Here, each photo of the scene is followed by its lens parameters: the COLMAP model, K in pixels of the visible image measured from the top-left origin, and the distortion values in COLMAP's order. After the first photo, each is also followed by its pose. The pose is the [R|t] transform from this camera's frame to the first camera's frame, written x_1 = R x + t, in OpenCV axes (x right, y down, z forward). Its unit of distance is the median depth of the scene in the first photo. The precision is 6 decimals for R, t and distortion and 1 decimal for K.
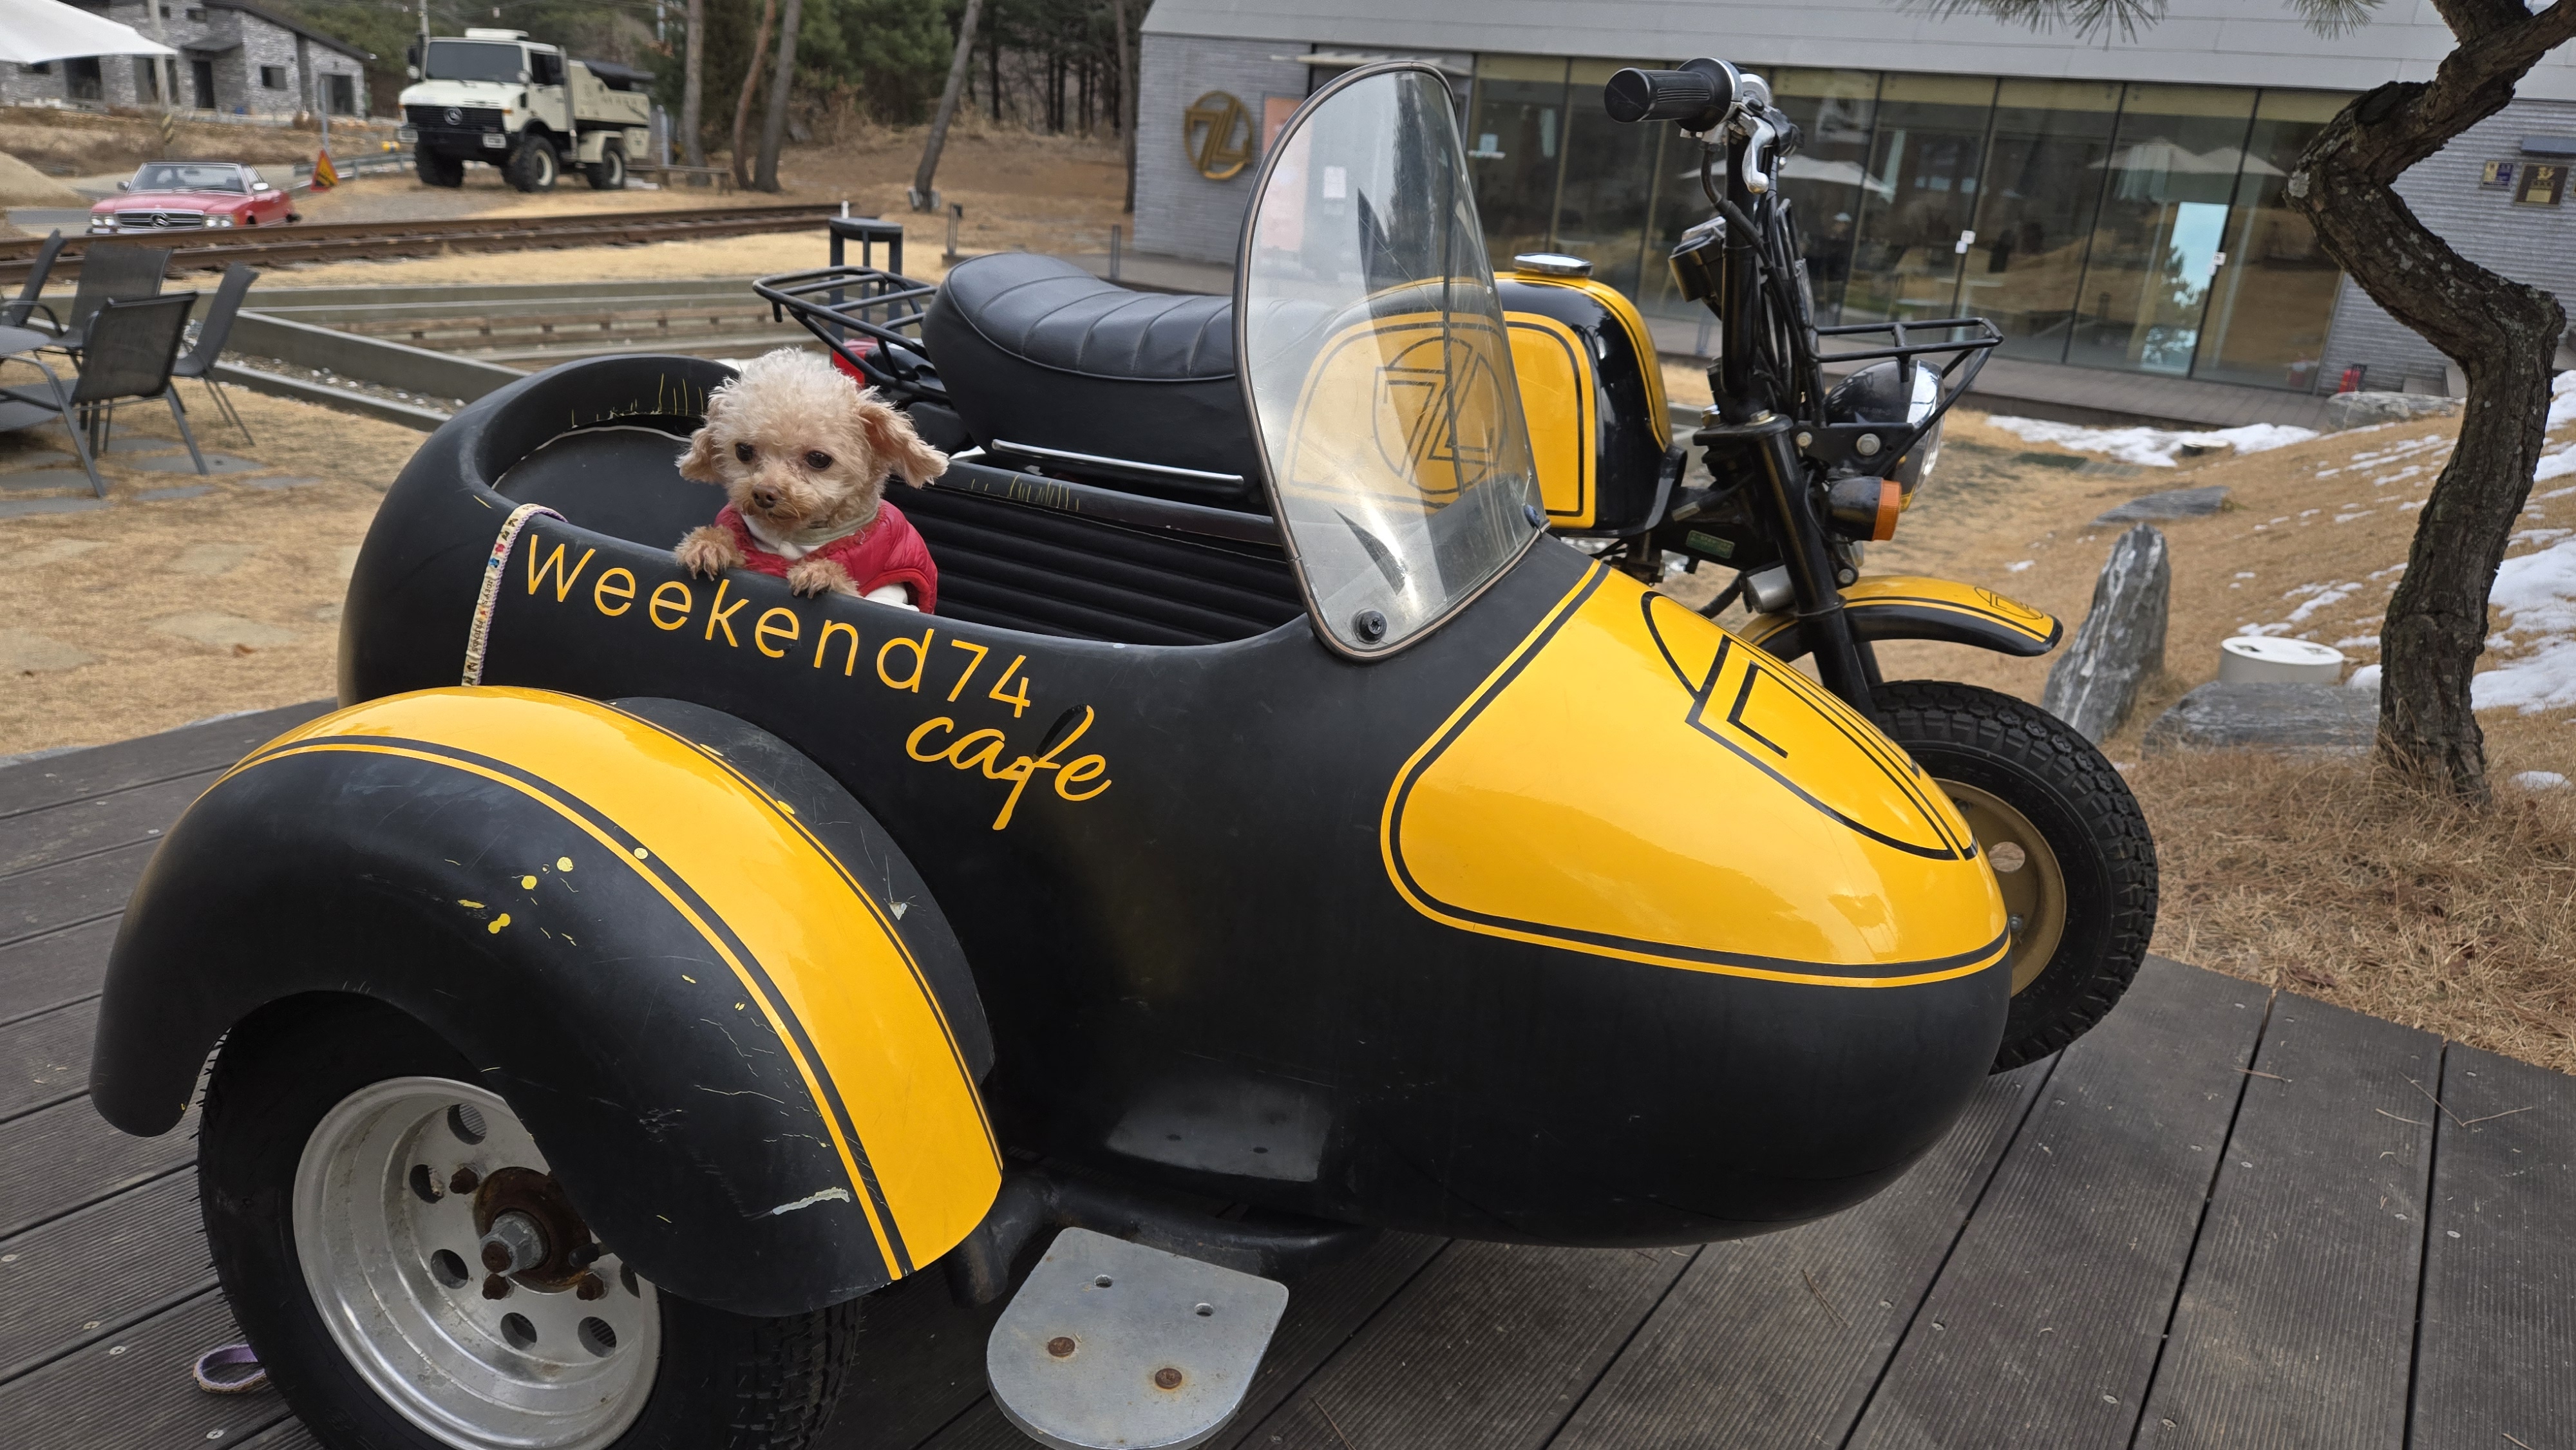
lens RADIAL K [[1701.4, 0, 1288.0], [0, 1701.4, 725.0], [0, 0, 1]] dist [-0.001784, -0.005154]
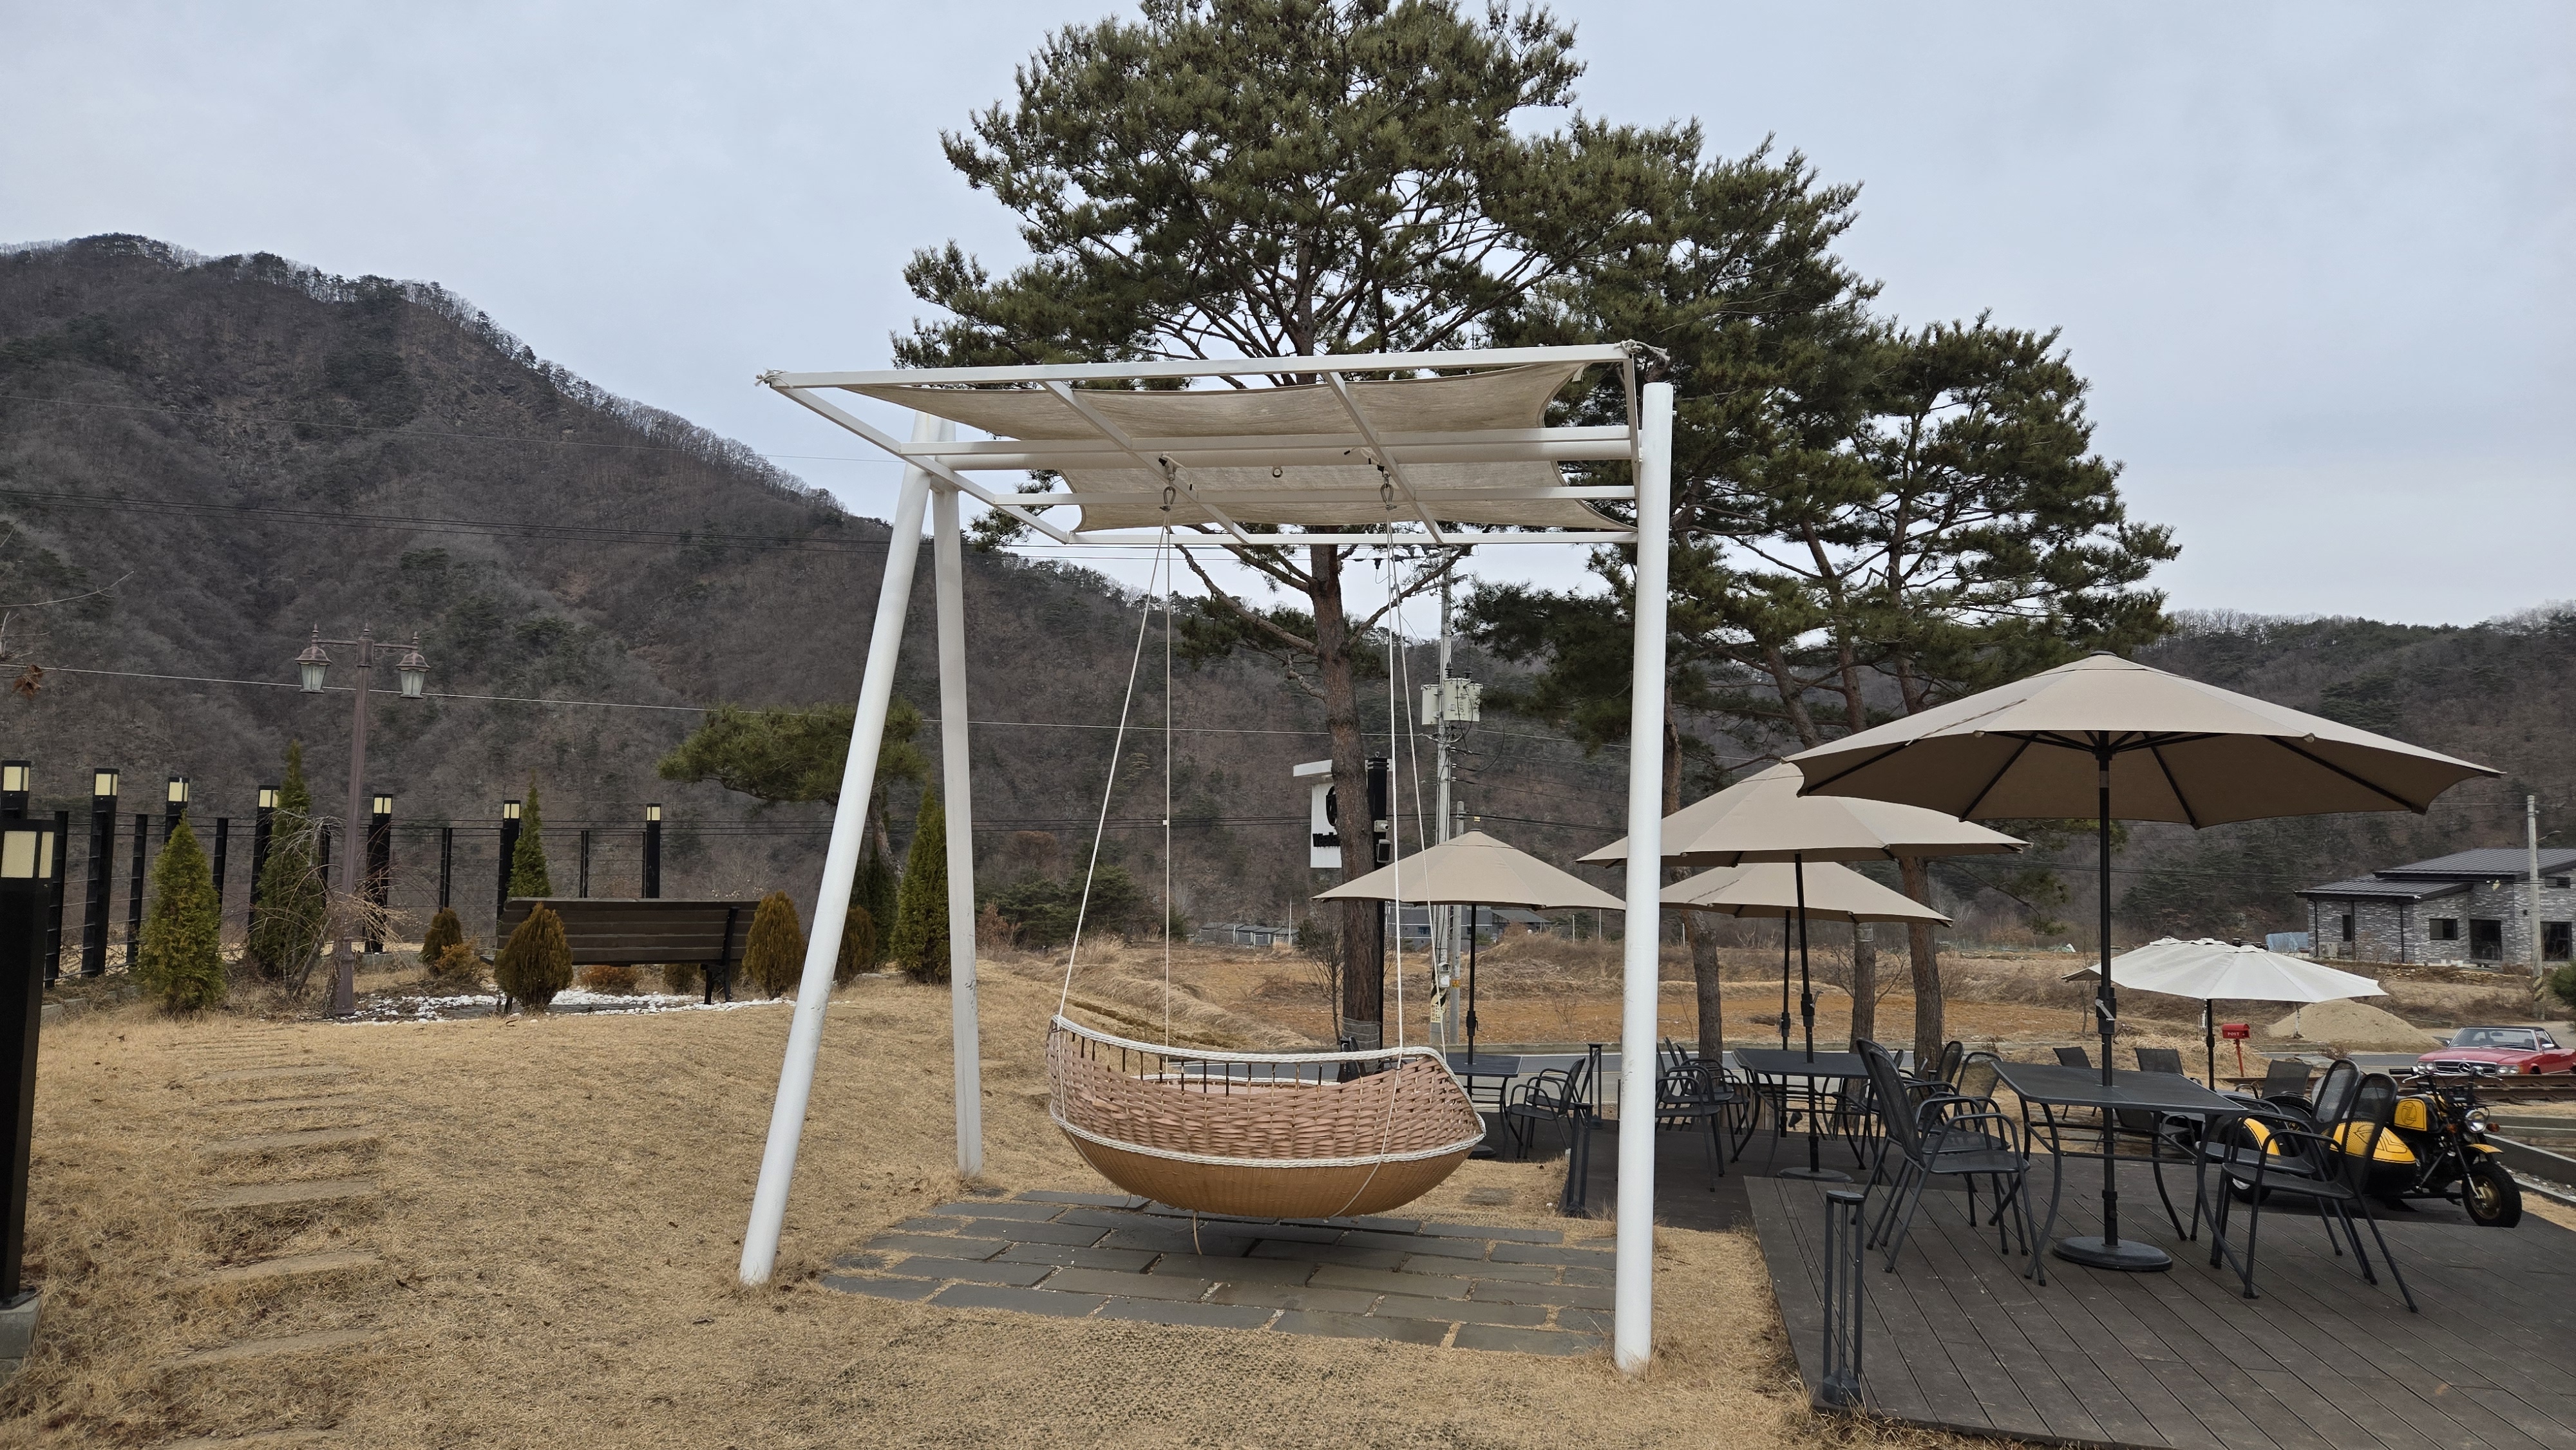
lens RADIAL K [[1701.4, 0, 1288.0], [0, 1701.4, 725.0], [0, 0, 1]] dist [-0.001784, -0.005154]
pose [[0.352837, -0.145539, -0.924297, 0.240431], [-0.300786, 0.917756, -0.259330, 0.072456], [0.886021, 0.369517, 0.280042, -0.262264]]
